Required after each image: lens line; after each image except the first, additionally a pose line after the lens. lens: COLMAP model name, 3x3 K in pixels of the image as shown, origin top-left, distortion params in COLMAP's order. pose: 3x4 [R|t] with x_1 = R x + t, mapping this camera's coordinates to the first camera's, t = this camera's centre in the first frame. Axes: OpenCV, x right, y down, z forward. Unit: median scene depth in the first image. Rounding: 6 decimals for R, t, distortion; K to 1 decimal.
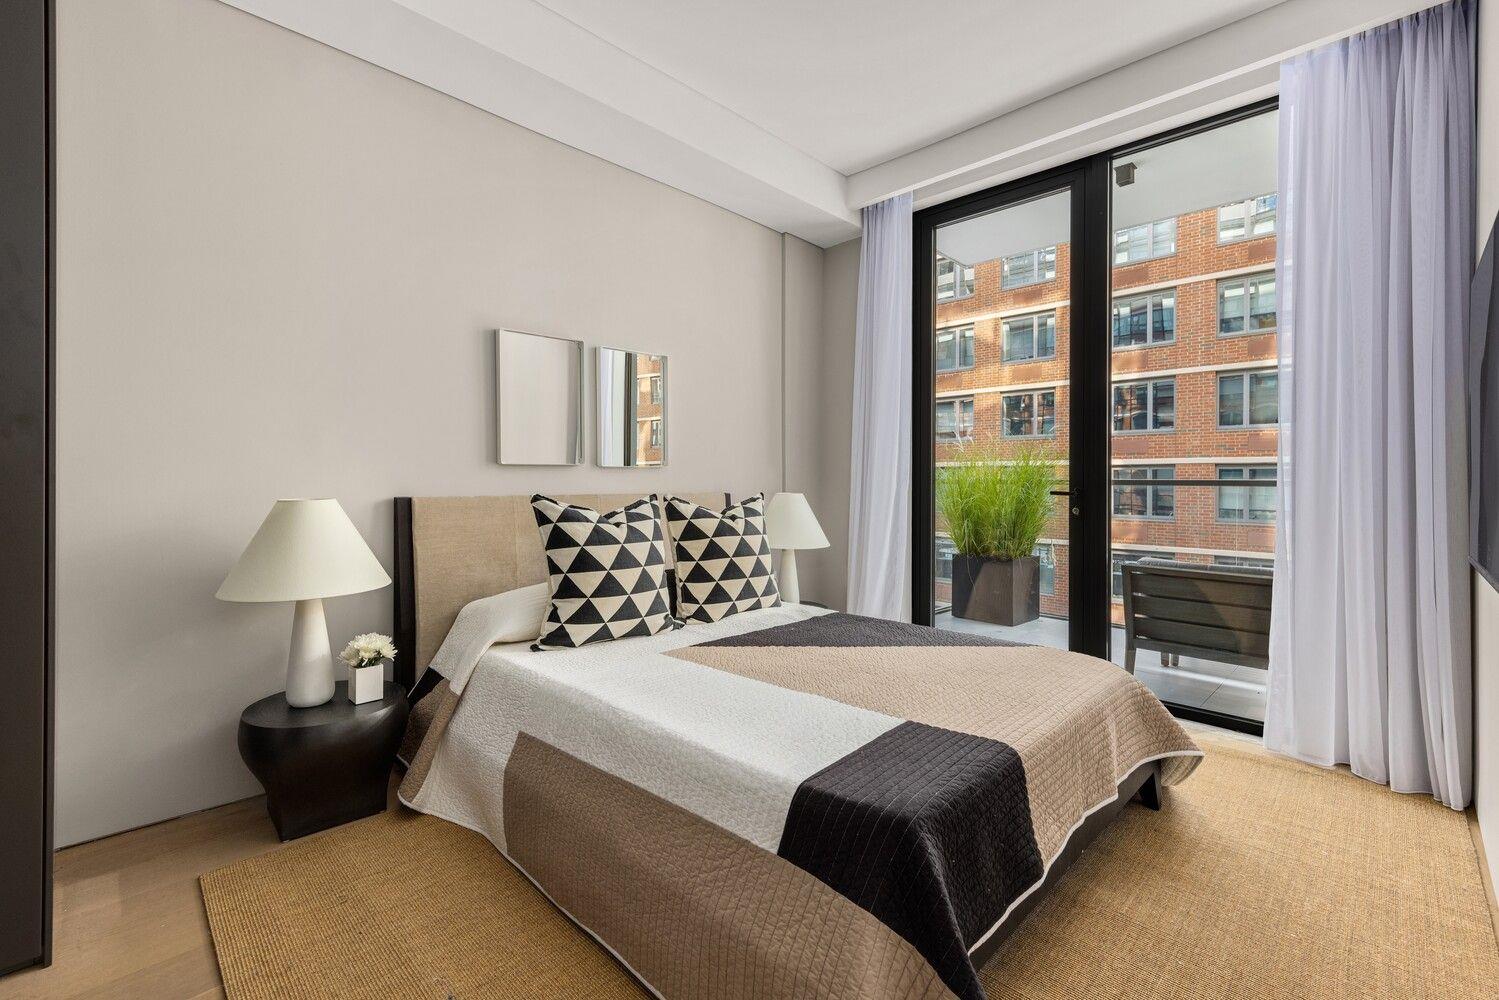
lens RADIAL K [[647.8, 0, 754.8], [0, 647.8, 462.9], [0, 0, 1]] dist [0.054690, 0.000006]
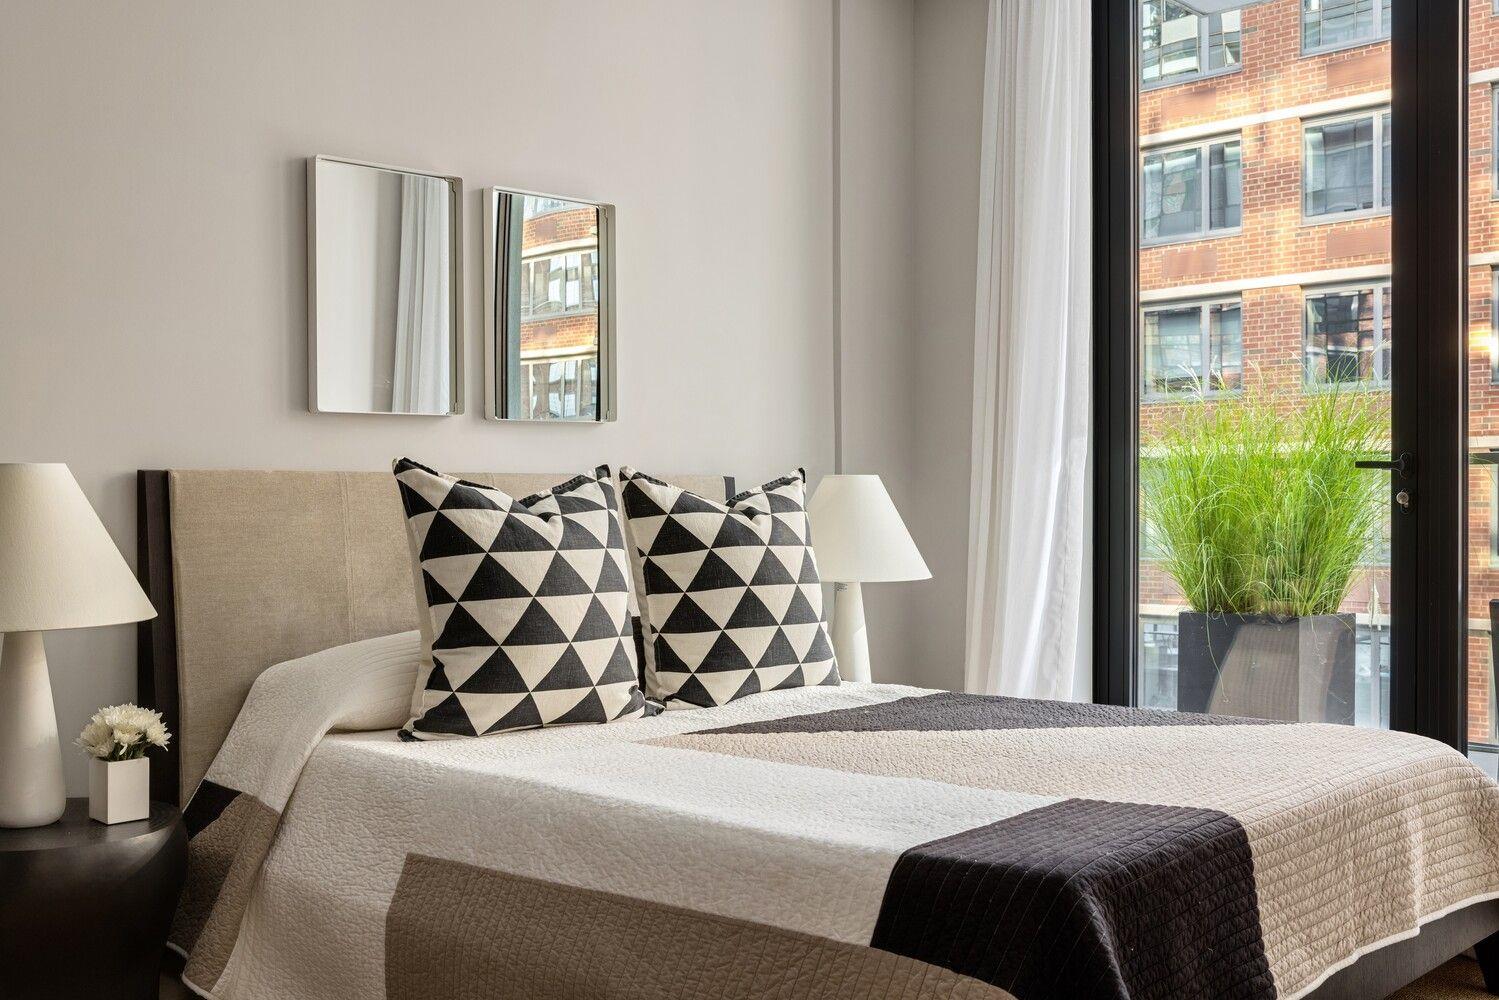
lens RADIAL K [[1464.2, 0, 749.5], [0, 1464.2, 500.0], [0, 0, 1]] dist [0.012750, 0.016402]
pose [[0.999957, -0.009236, -0.000379, -0.039612], [0.009244, 0.999409, 0.033115, 0.041914], [0.000073, -0.033117, 0.999451, -0.222789]]
